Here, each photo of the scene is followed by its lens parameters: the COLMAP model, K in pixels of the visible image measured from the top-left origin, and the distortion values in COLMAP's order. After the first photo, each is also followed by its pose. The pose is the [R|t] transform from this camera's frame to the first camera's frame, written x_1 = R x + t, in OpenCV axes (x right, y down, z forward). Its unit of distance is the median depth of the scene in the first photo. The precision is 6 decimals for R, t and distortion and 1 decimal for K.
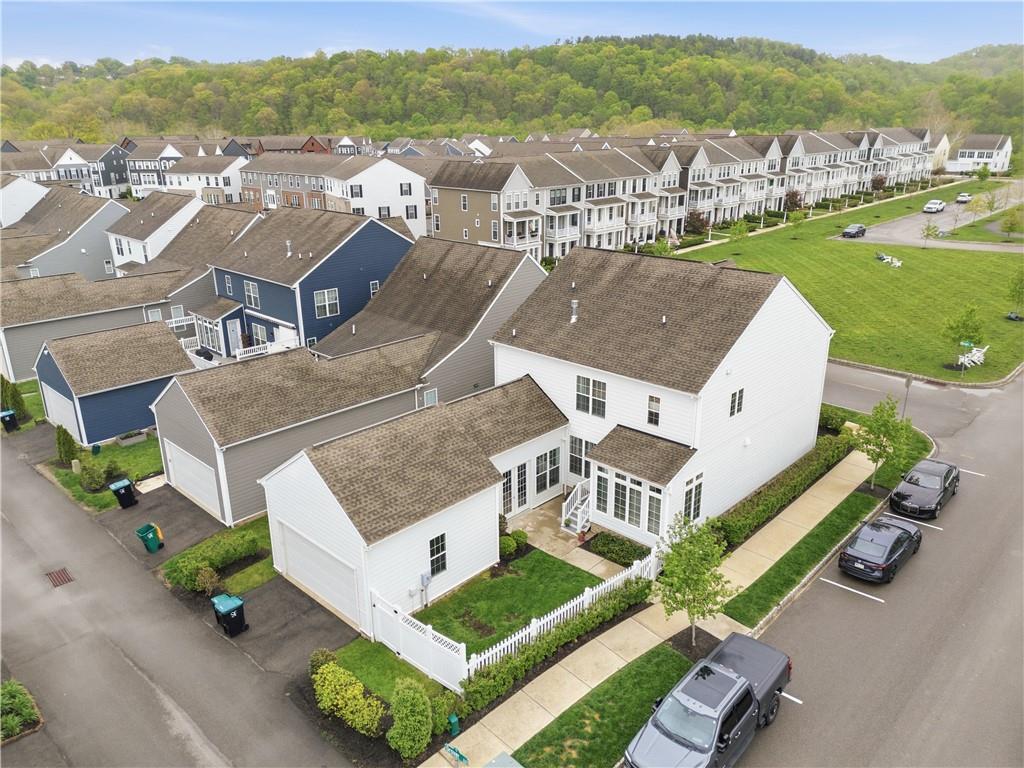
lens RADIAL K [[746.2, 0, 510.4], [0, 746.2, 382.9], [0, 0, 1]] dist [0.059172, -0.054335]
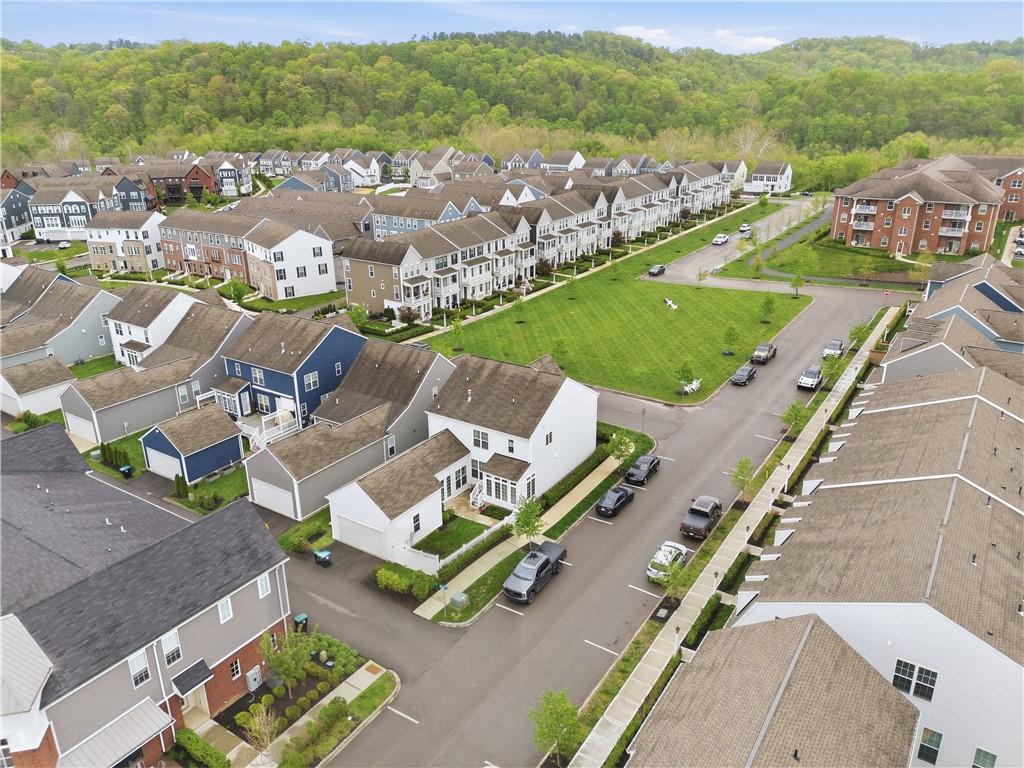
lens RADIAL K [[746.2, 0, 514.3], [0, 746.2, 384.7], [0, 0, 1]] dist [0.059172, -0.054335]
pose [[0.983751, -0.065542, 0.167146, -0.058253], [0.060458, 0.997545, 0.035334, -0.088105], [-0.169051, -0.024655, 0.985299, -0.449467]]
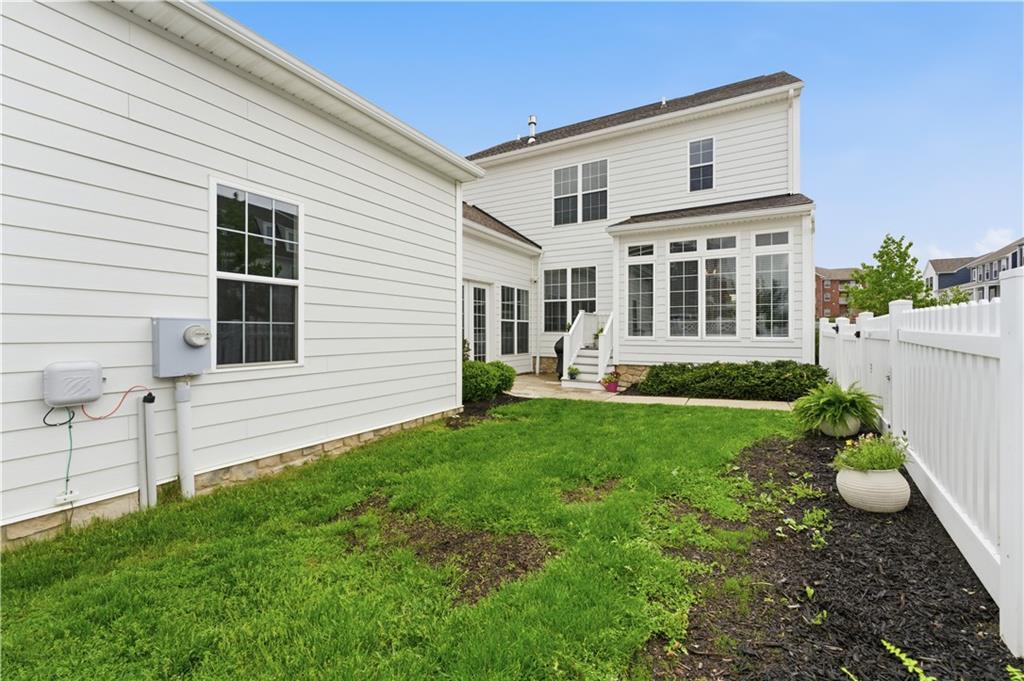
lens RADIAL K [[416.4, 0, 517.6], [0, 416.4, 335.6], [0, 0, 1]] dist [-0.002833, 0.001523]
pose [[0.964901, 0.010998, 0.262383, -0.018489], [0.075143, 0.945786, -0.315978, 0.112248], [-0.251633, 0.324604, 0.911764, 0.322334]]
